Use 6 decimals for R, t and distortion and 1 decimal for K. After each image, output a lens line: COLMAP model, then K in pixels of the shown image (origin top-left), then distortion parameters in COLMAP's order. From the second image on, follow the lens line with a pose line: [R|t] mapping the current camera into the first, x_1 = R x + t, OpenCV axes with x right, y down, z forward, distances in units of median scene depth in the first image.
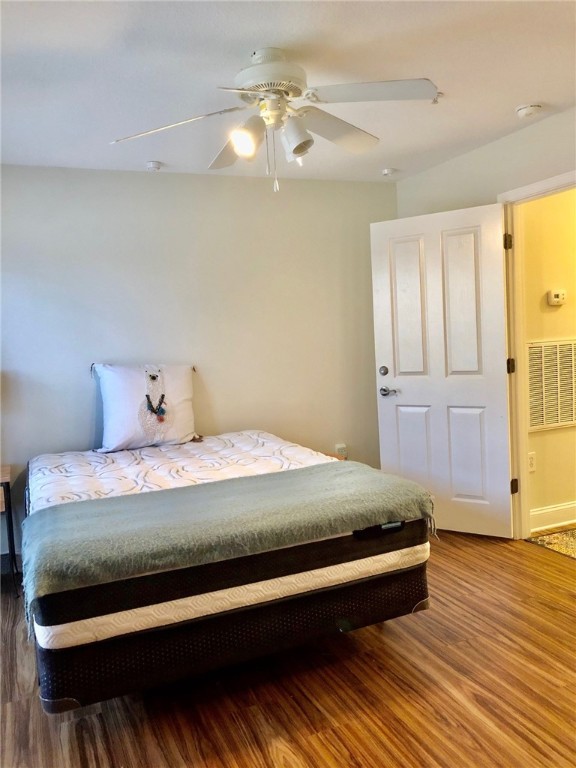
lens RADIAL K [[640.8, 0, 288.9], [0, 640.8, 381.6], [0, 0, 1]] dist [-0.014348, -0.006784]
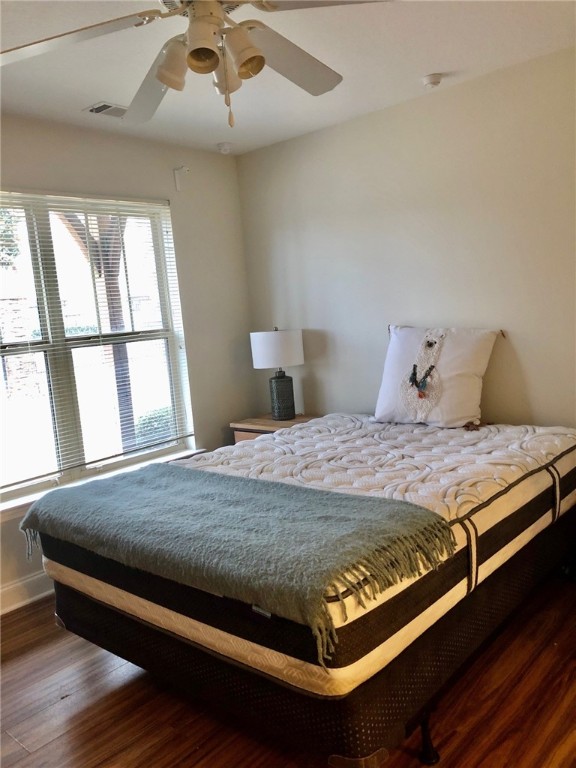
lens RADIAL K [[640.8, 0, 289.0], [0, 640.8, 387.1], [0, 0, 1]] dist [-0.014348, -0.006784]
pose [[0.432700, 0.130729, -0.892009, 0.475006], [-0.010738, 0.990108, 0.139898, -0.067653], [0.901474, -0.050955, 0.429823, 0.477973]]
